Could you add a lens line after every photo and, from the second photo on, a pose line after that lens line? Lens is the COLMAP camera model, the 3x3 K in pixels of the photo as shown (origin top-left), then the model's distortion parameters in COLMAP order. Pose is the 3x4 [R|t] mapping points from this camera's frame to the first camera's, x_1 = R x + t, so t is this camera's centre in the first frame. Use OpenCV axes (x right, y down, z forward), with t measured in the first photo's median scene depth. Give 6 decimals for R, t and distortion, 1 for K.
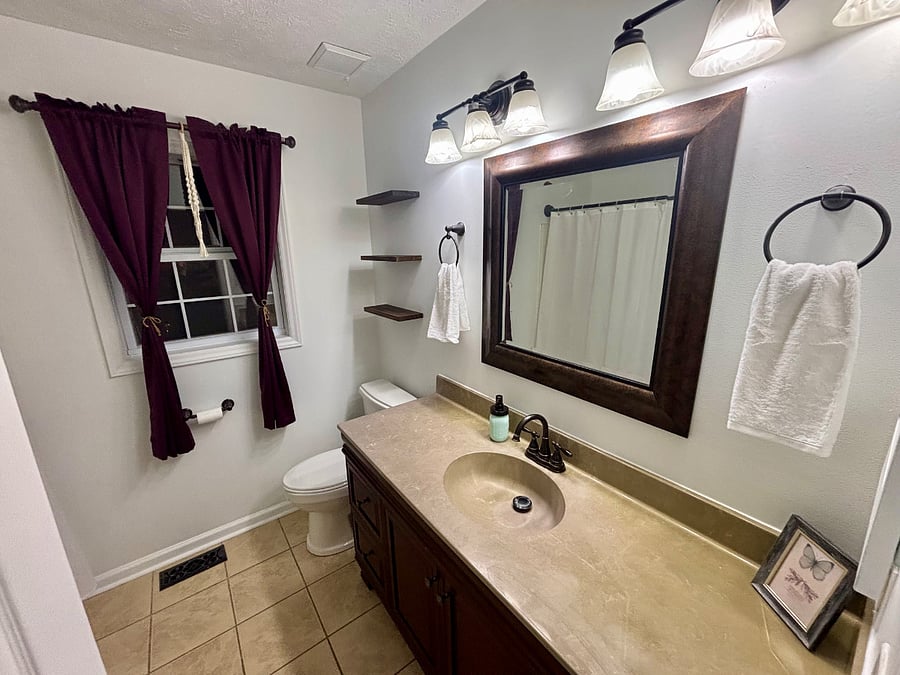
lens RADIAL K [[365.0, 0, 450.0], [0, 365.0, 337.5], [0, 0, 1]] dist [0.003008, 0.000200]
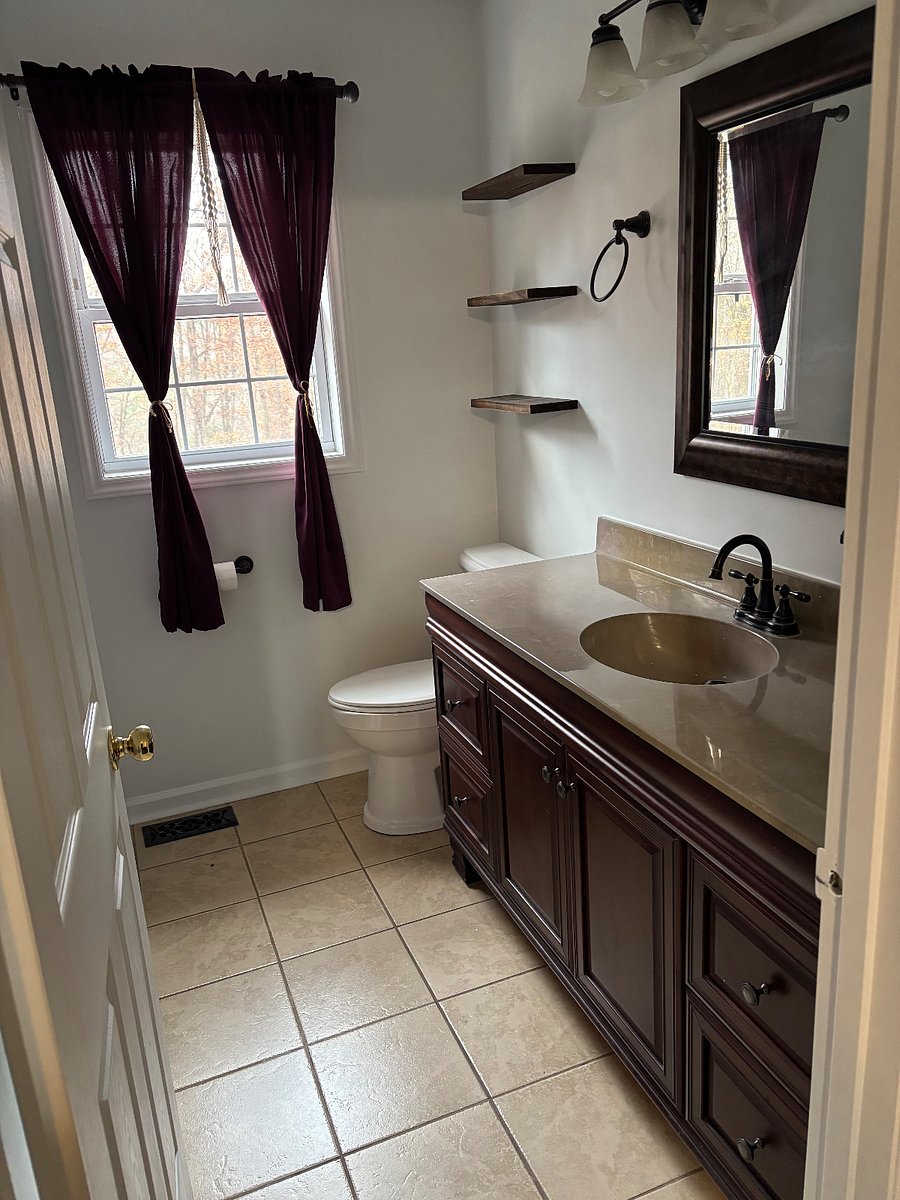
lens RADIAL K [[895.7, 0, 450.0], [0, 895.7, 600.0], [0, 0, 1]] dist [0.030023, -0.001505]
pose [[0.963875, 0.039284, -0.263444, 0.122376], [-0.026274, 0.998263, 0.052729, 0.192959], [0.265058, -0.043902, 0.963233, -0.387405]]
